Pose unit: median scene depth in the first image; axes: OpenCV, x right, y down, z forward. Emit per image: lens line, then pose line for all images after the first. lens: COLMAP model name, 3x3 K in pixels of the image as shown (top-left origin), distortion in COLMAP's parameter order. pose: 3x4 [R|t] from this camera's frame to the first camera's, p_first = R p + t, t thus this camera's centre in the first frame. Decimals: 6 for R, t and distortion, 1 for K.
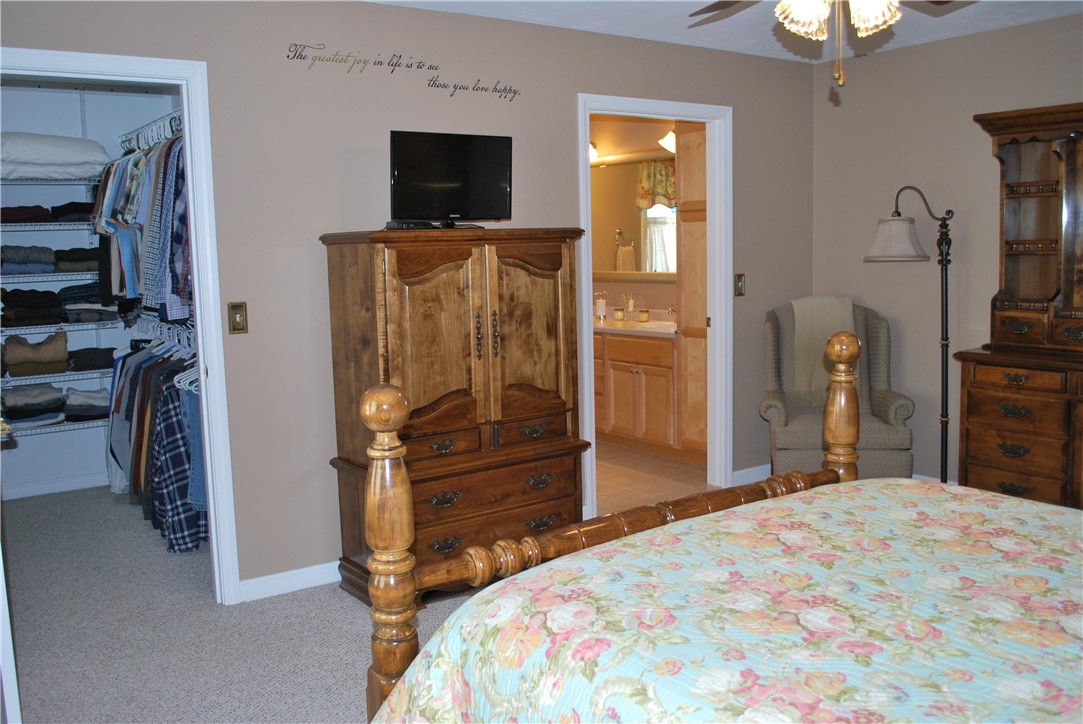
lens RADIAL K [[971.7, 0, 545.4], [0, 971.7, 365.4], [0, 0, 1]] dist [-0.070926, 0.008623]
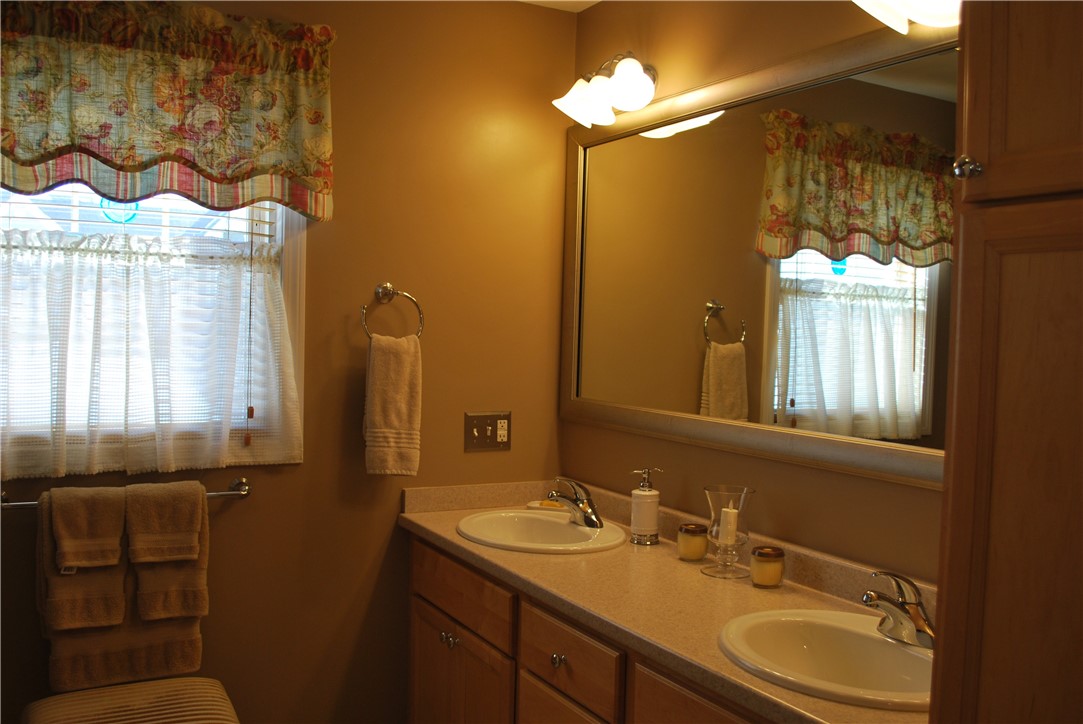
lens RADIAL K [[971.7, 0, 545.4], [0, 971.7, 365.4], [0, 0, 1]] dist [-0.070926, 0.008623]
pose [[0.992148, 0.050783, -0.114292, 0.107121], [-0.060271, 0.994878, -0.081150, -0.148680], [0.109586, 0.087401, 0.990127, 1.156665]]
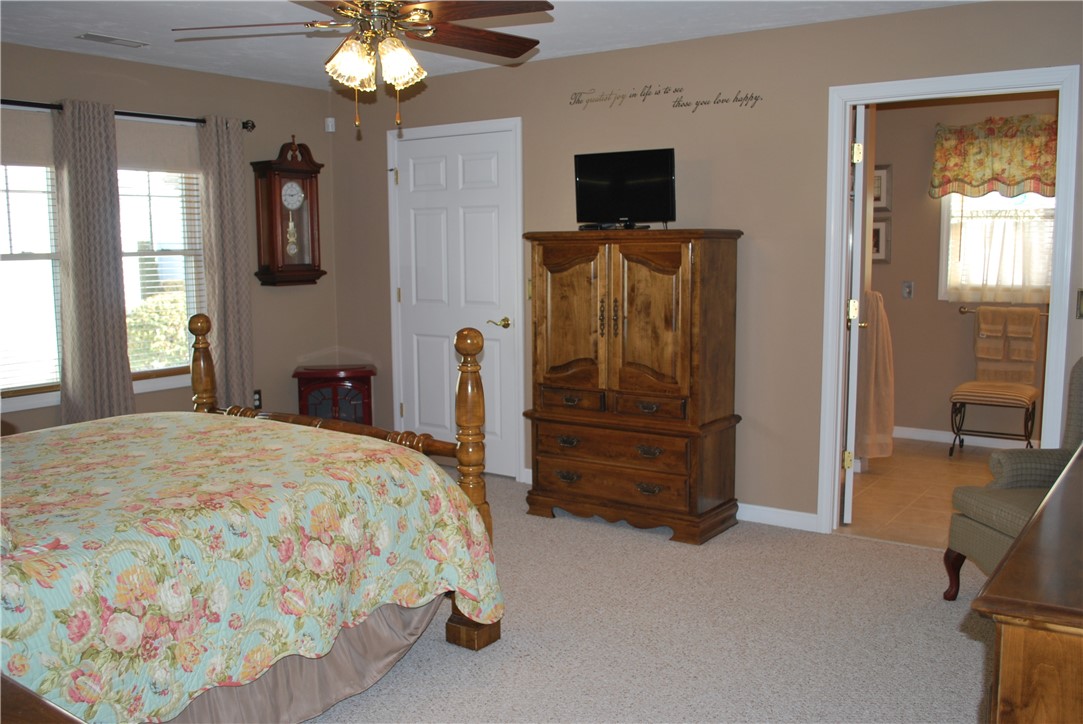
lens RADIAL K [[971.7, 0, 545.4], [0, 971.7, 365.4], [0, 0, 1]] dist [-0.070926, 0.008623]
pose [[0.325577, 0.137009, -0.935536, 1.011767], [-0.117595, 0.987631, 0.103714, -0.085181], [0.938174, 0.076247, 0.337661, 0.498991]]
